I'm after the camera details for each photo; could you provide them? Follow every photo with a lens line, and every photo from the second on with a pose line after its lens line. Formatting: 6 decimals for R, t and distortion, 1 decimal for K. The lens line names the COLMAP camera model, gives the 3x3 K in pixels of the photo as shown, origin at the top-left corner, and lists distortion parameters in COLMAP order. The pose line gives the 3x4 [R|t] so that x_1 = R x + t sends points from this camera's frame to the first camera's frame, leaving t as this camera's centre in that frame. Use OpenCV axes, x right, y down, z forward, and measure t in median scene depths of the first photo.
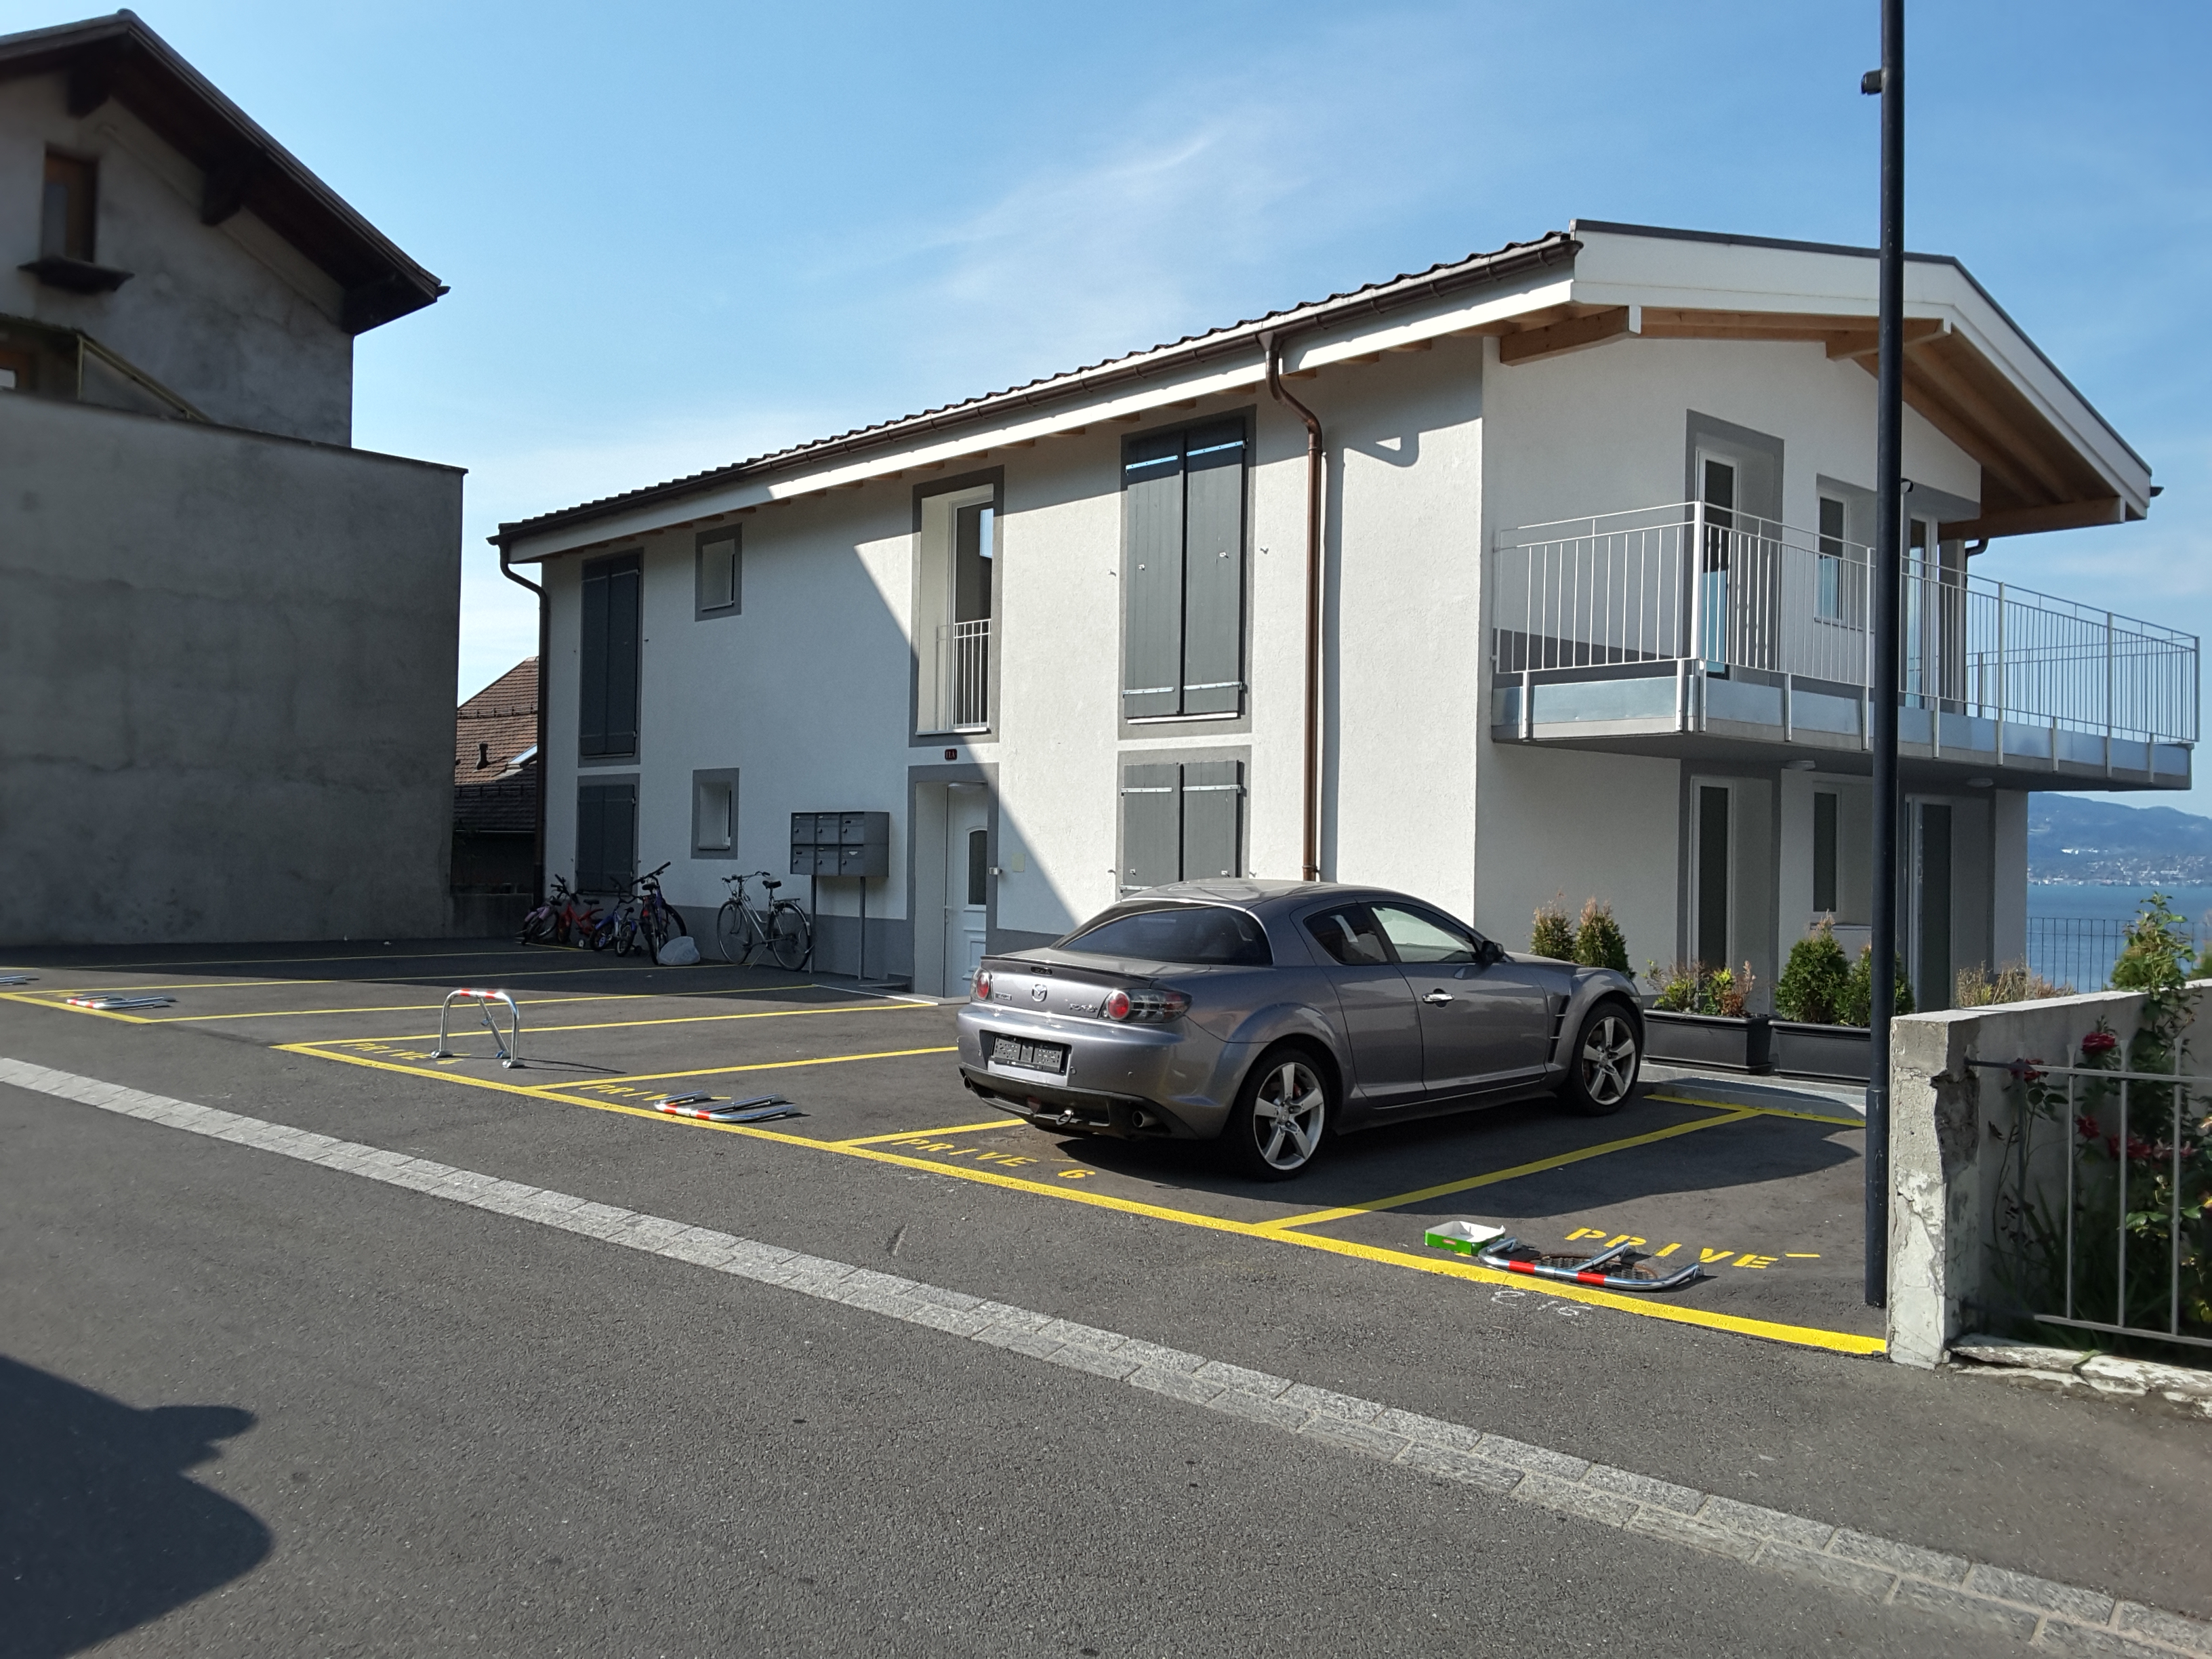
lens RADIAL K [[1852.7, 0, 1106.0], [0, 1852.7, 829.5], [0, 0, 1]] dist [0.042957, -0.000442]
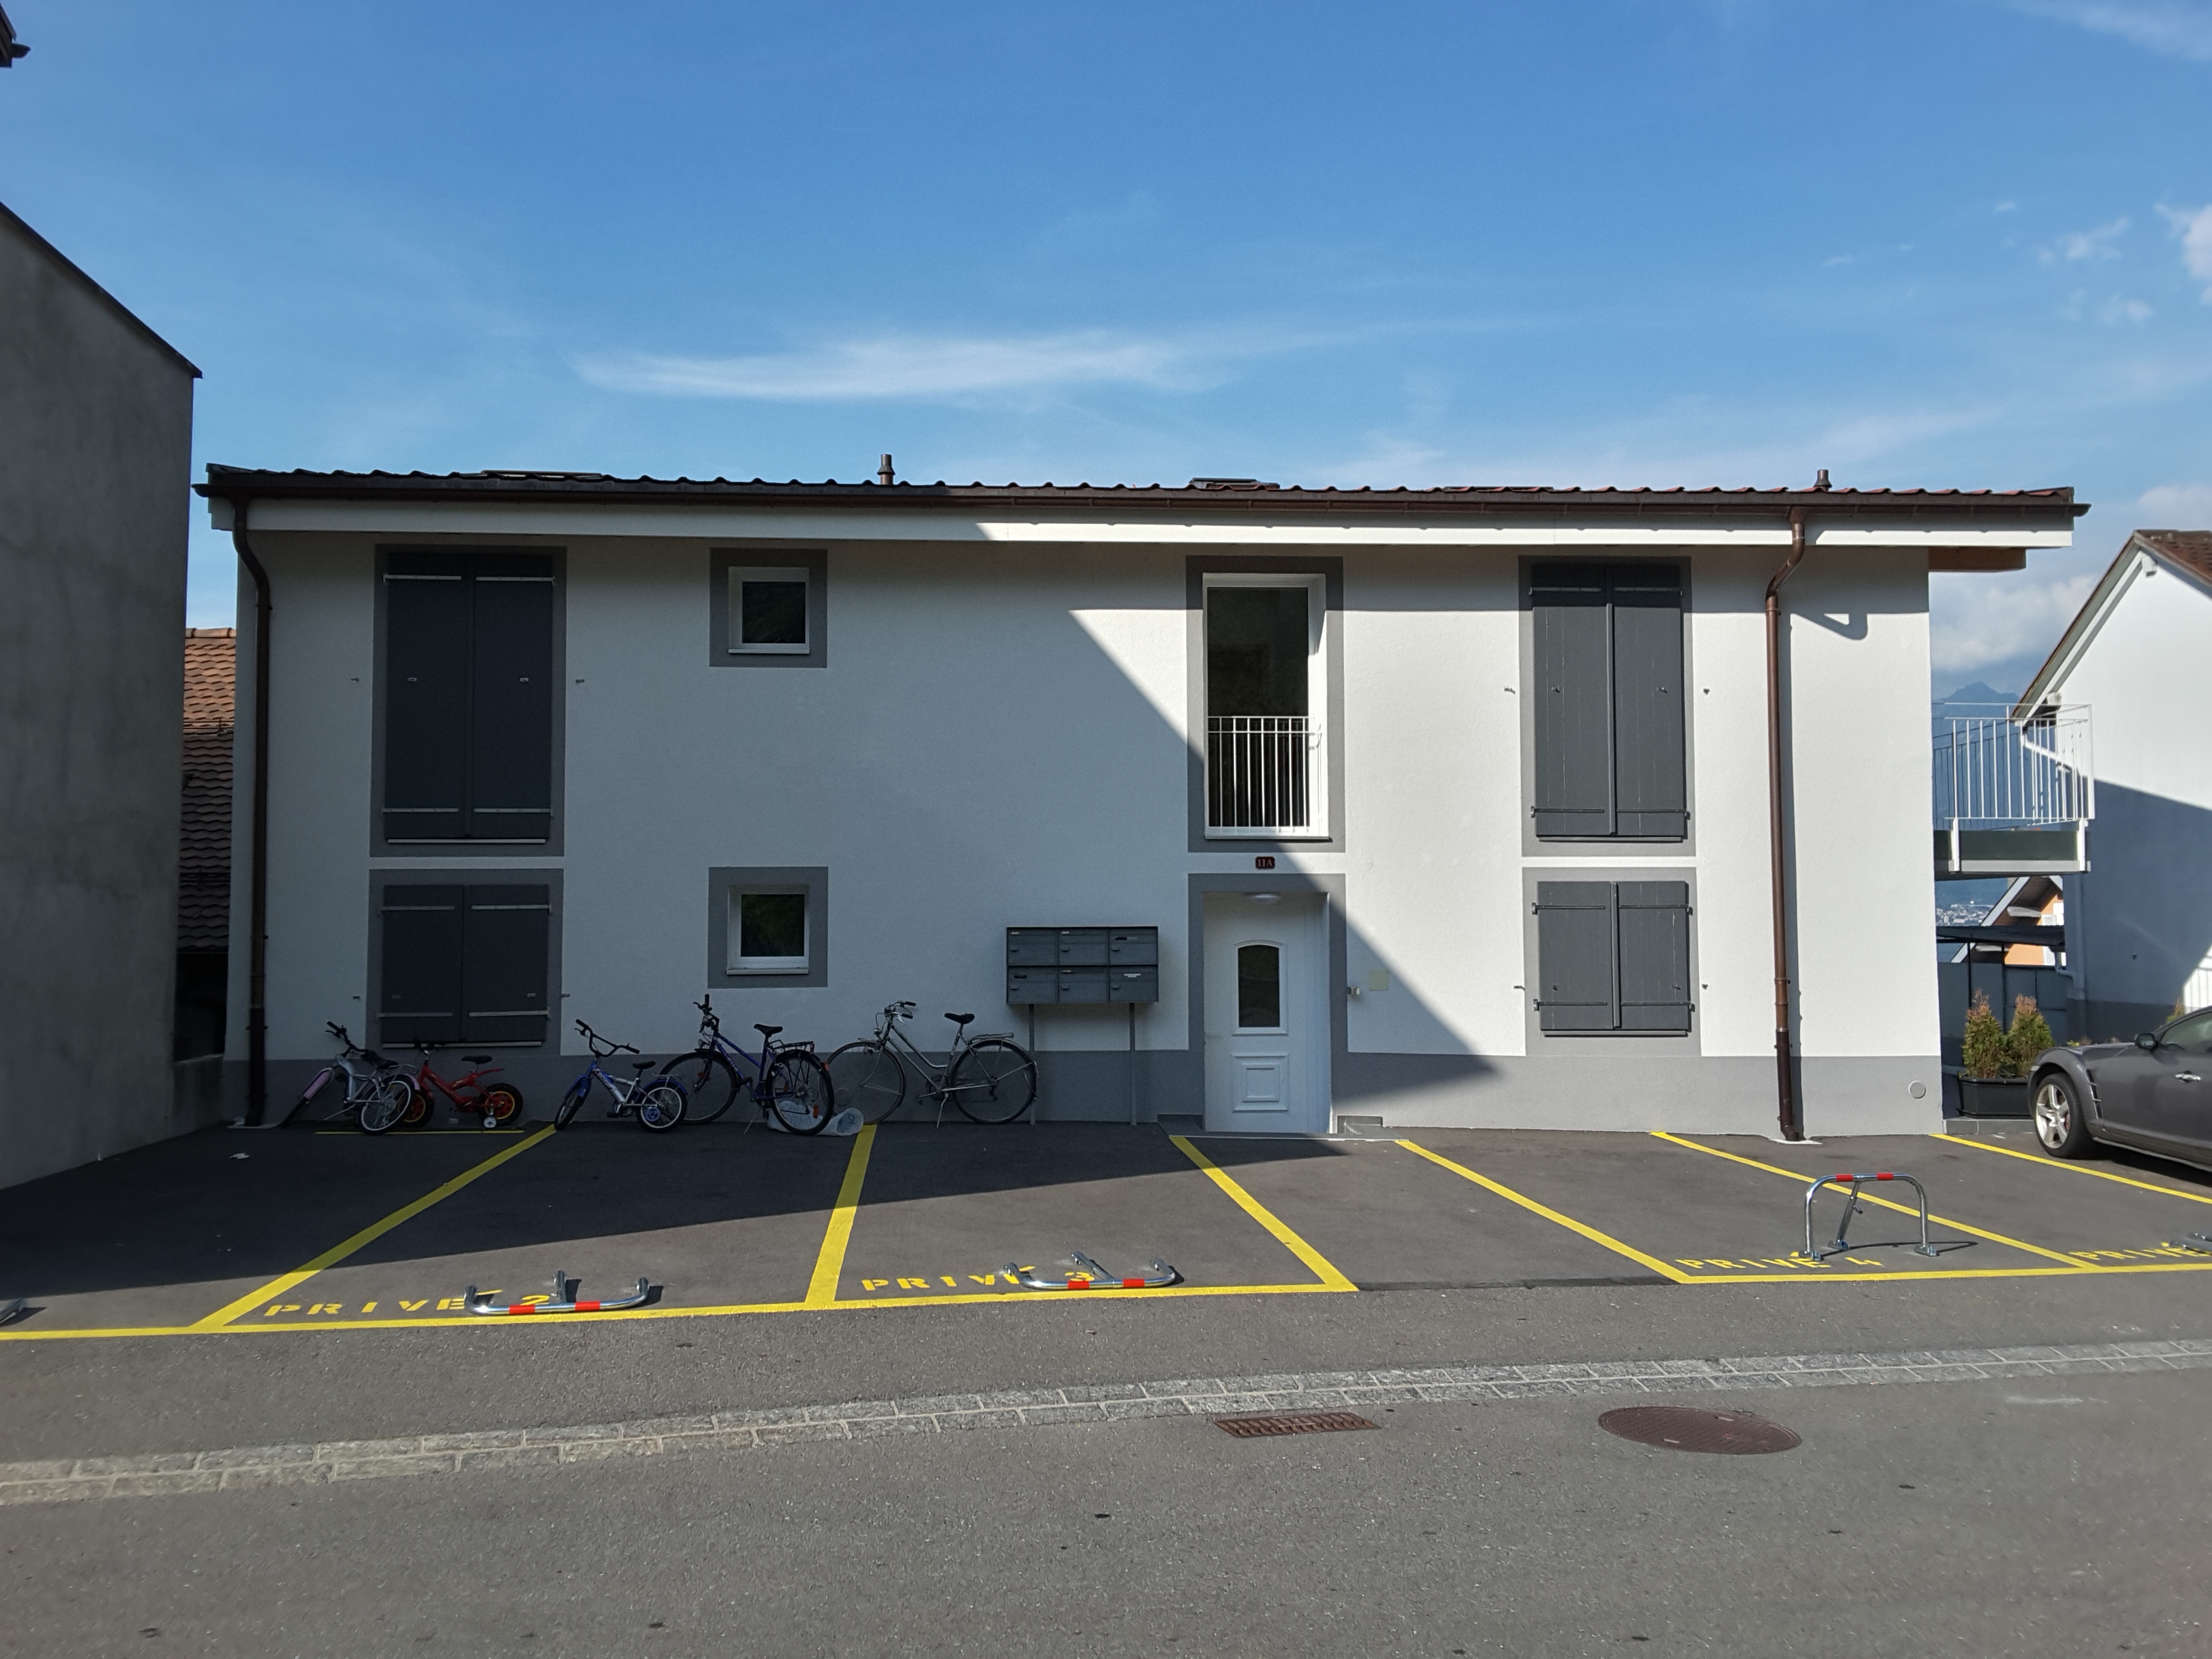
lens RADIAL K [[1852.7, 0, 1106.0], [0, 1852.7, 829.5], [0, 0, 1]] dist [0.042957, -0.000442]
pose [[0.622050, 0.027273, 0.782502, -0.841836], [0.000769, 0.999371, -0.035443, -0.024832], [-0.782977, 0.022649, 0.621638, 0.499369]]
